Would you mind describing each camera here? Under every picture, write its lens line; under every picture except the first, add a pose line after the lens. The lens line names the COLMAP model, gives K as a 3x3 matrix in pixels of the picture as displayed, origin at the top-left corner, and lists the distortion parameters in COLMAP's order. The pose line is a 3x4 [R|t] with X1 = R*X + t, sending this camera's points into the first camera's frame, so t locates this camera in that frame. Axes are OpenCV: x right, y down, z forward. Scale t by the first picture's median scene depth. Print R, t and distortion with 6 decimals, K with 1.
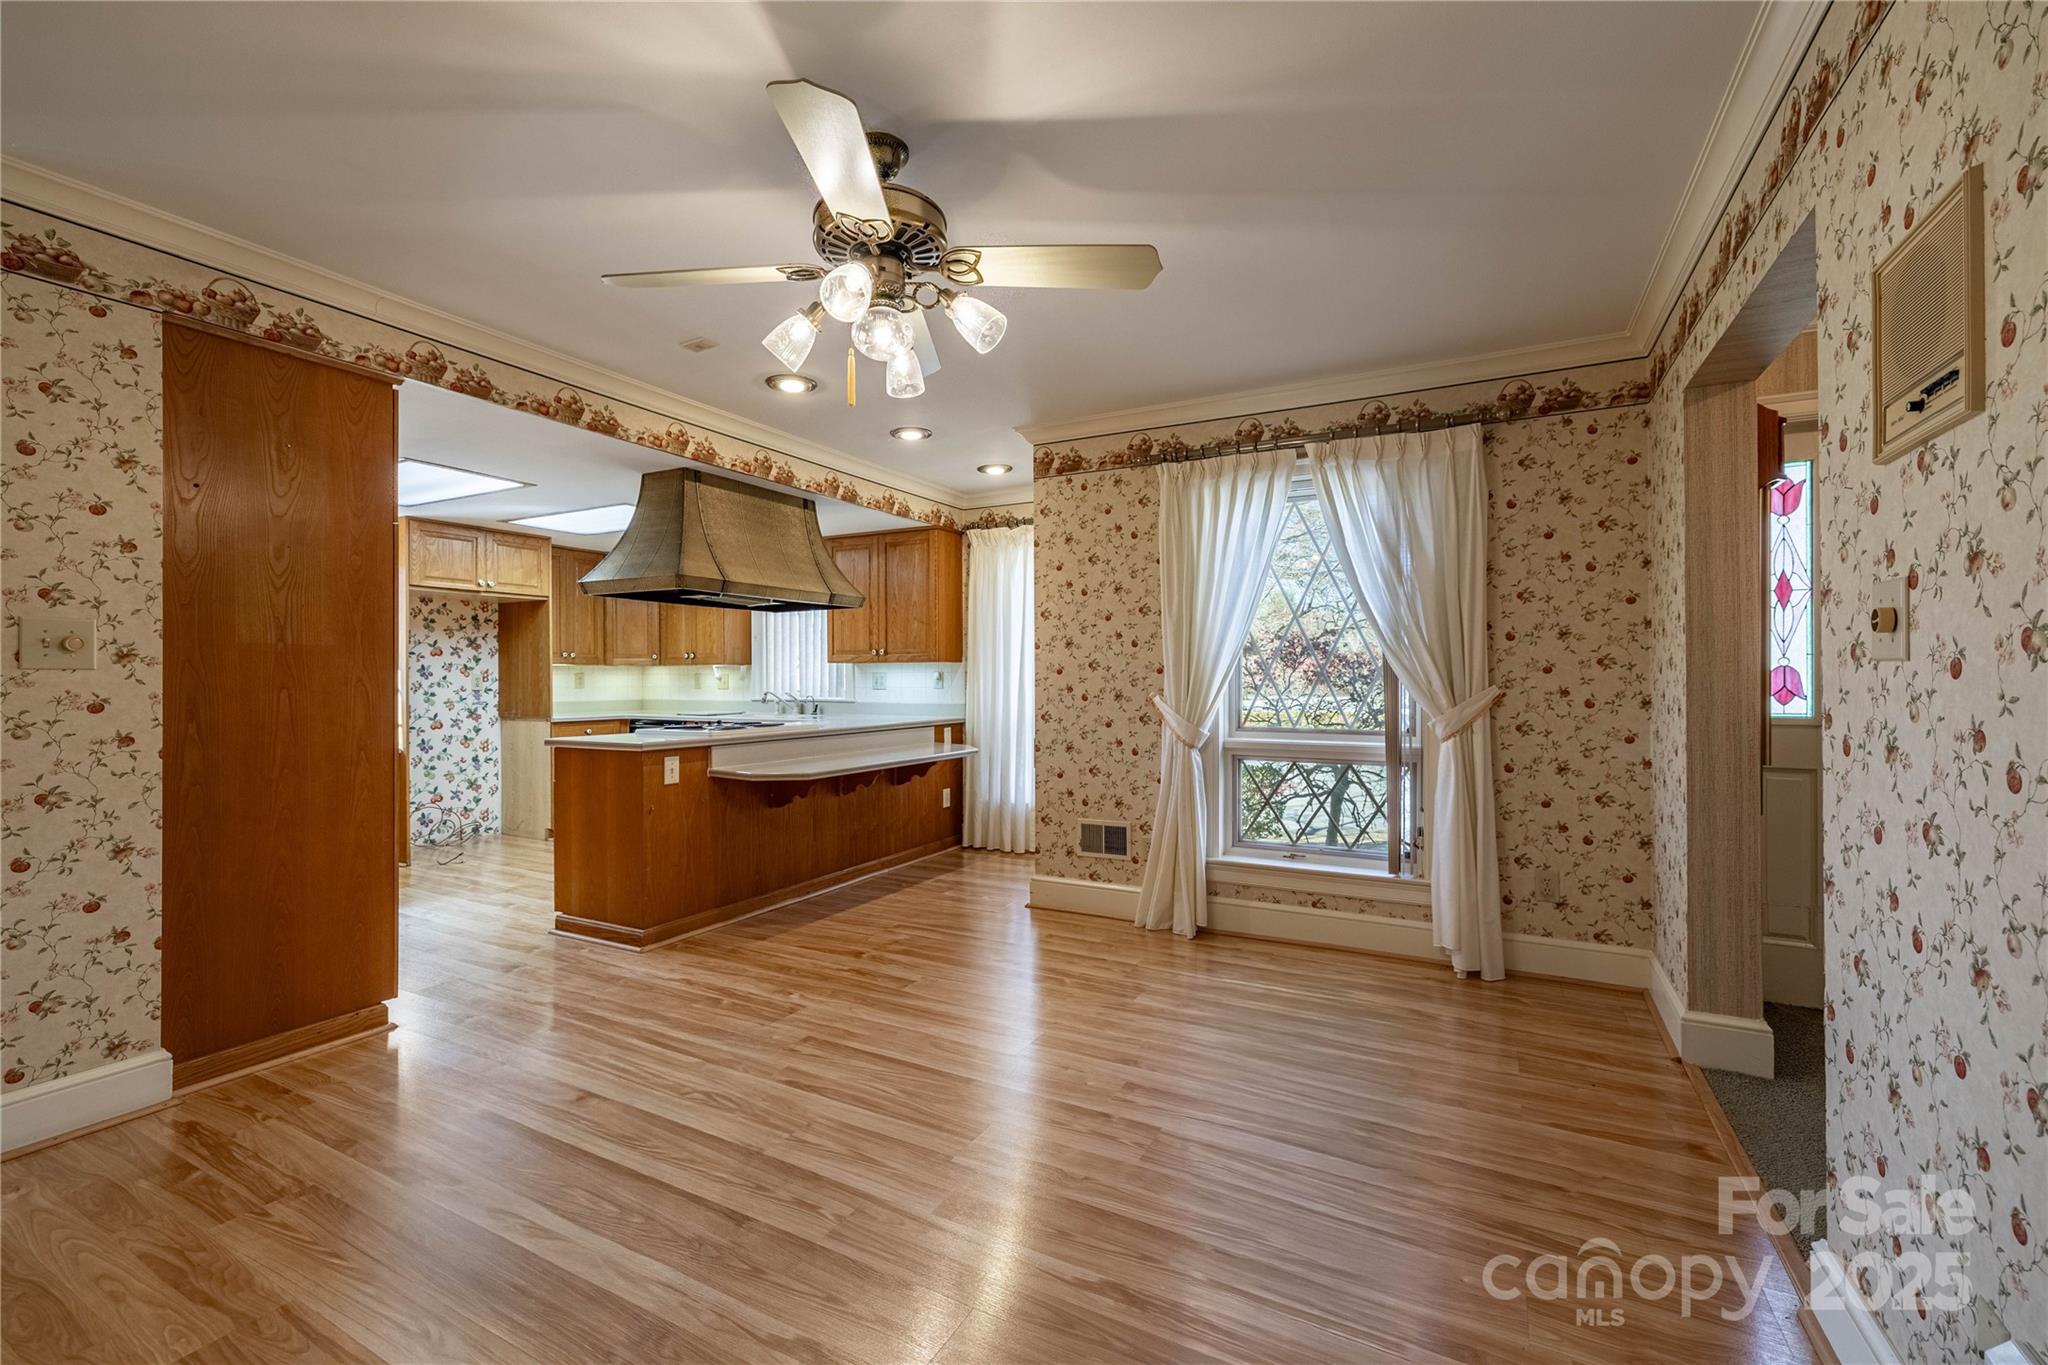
lens RADIAL K [[873.3, 0, 1023.9], [0, 873.3, 683.3], [0, 0, 1]] dist [0.001148, -0.000245]
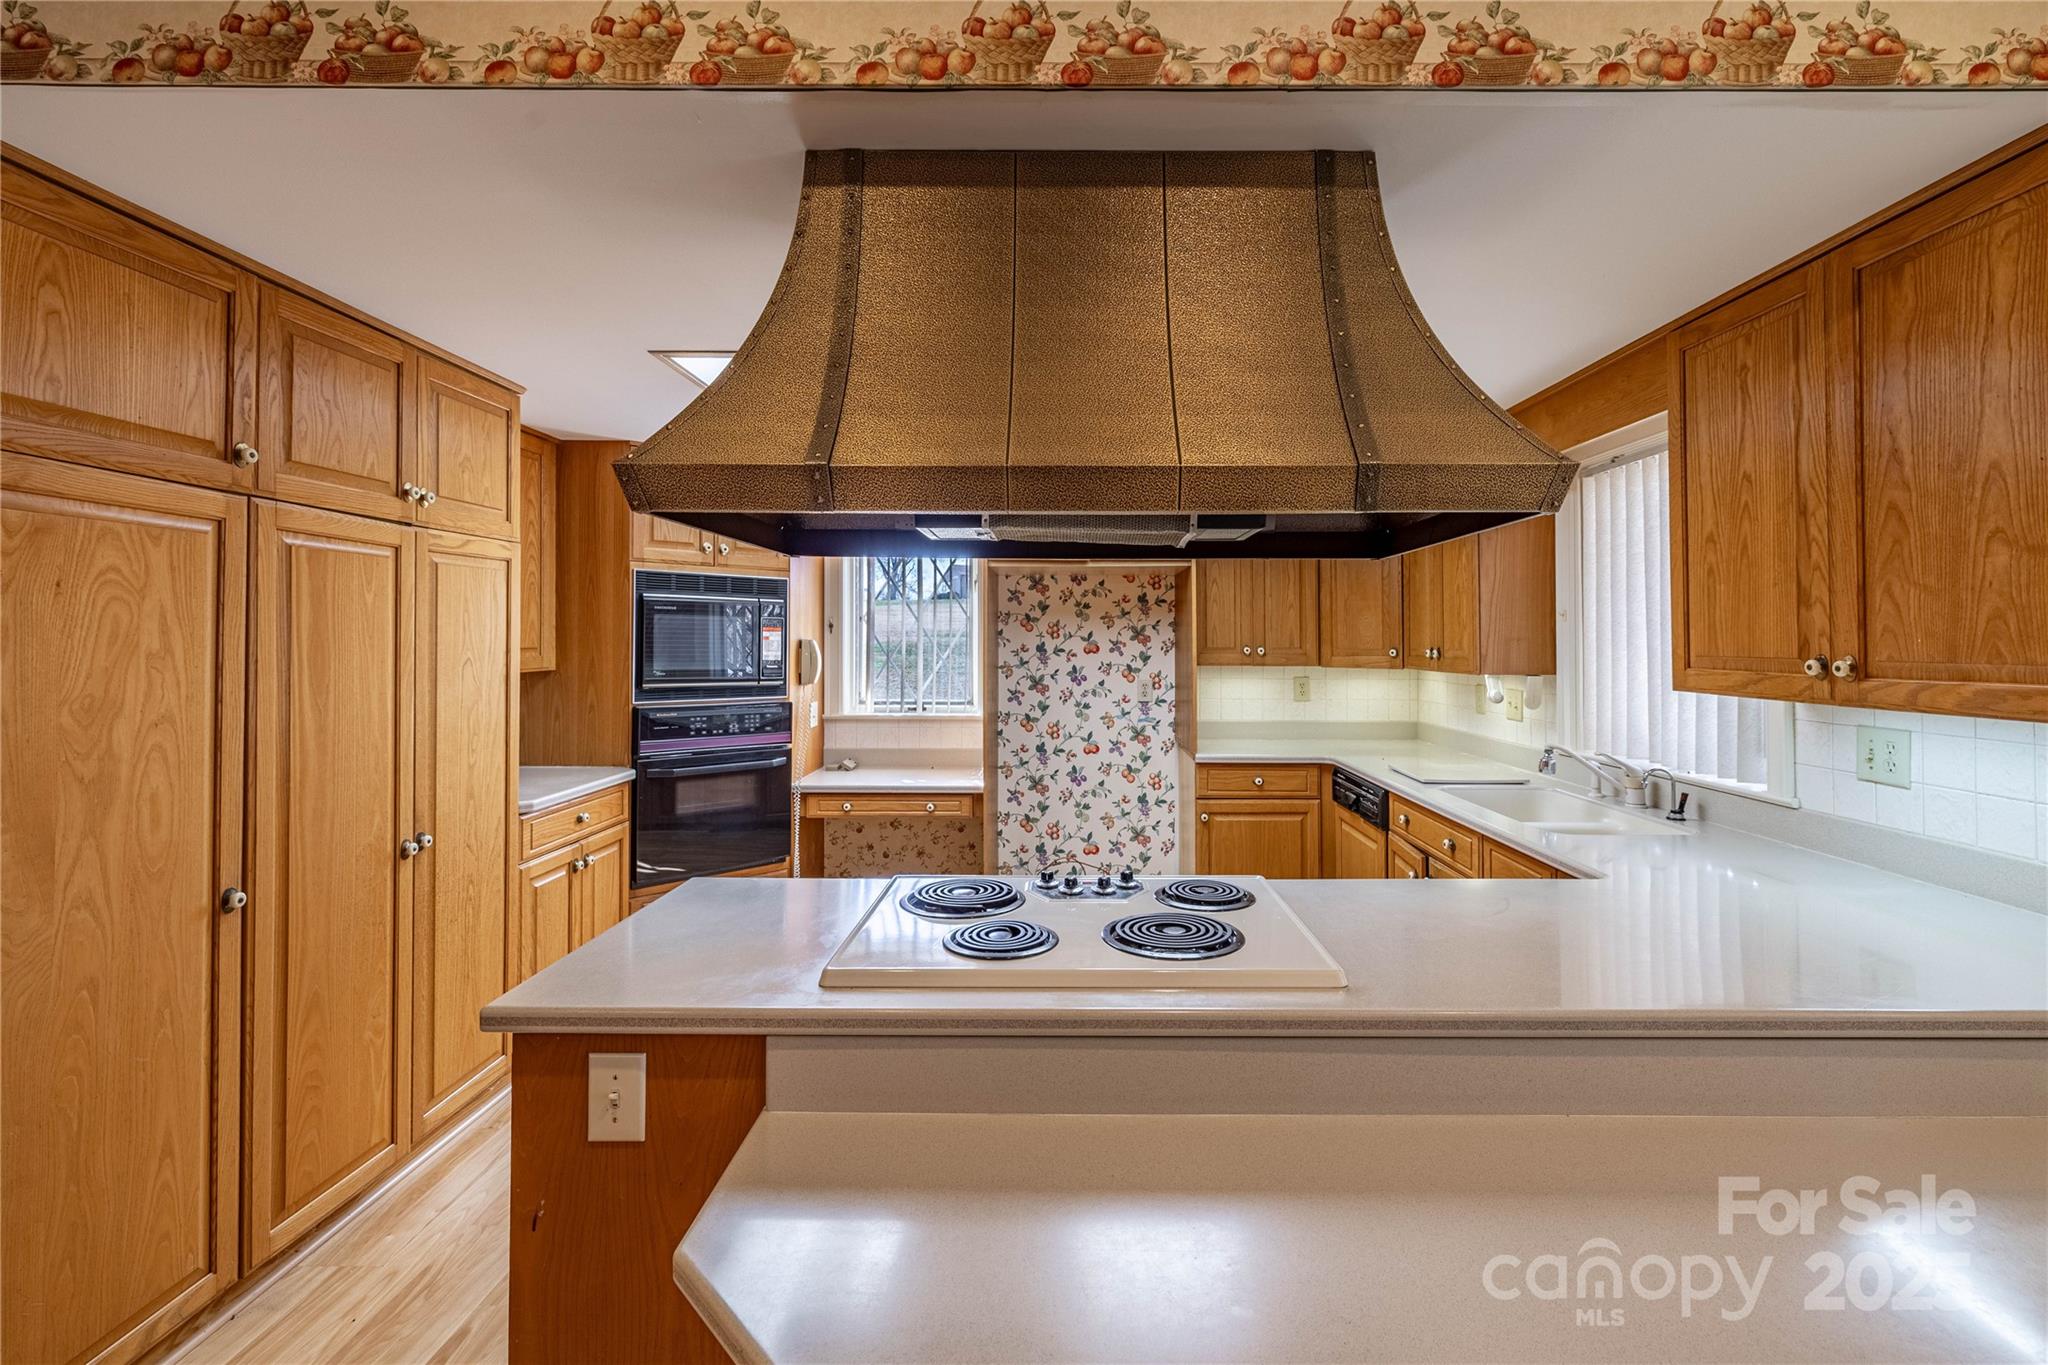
lens RADIAL K [[873.3, 0, 1084.4], [0, 873.3, 631.3], [0, 0, 1]] dist [0.001148, -0.000245]
pose [[0.471397, -0.004718, -0.881908, -0.030389], [-0.007497, 0.999928, -0.009357, -0.042202], [0.881889, 0.011022, 0.471328, 0.637821]]
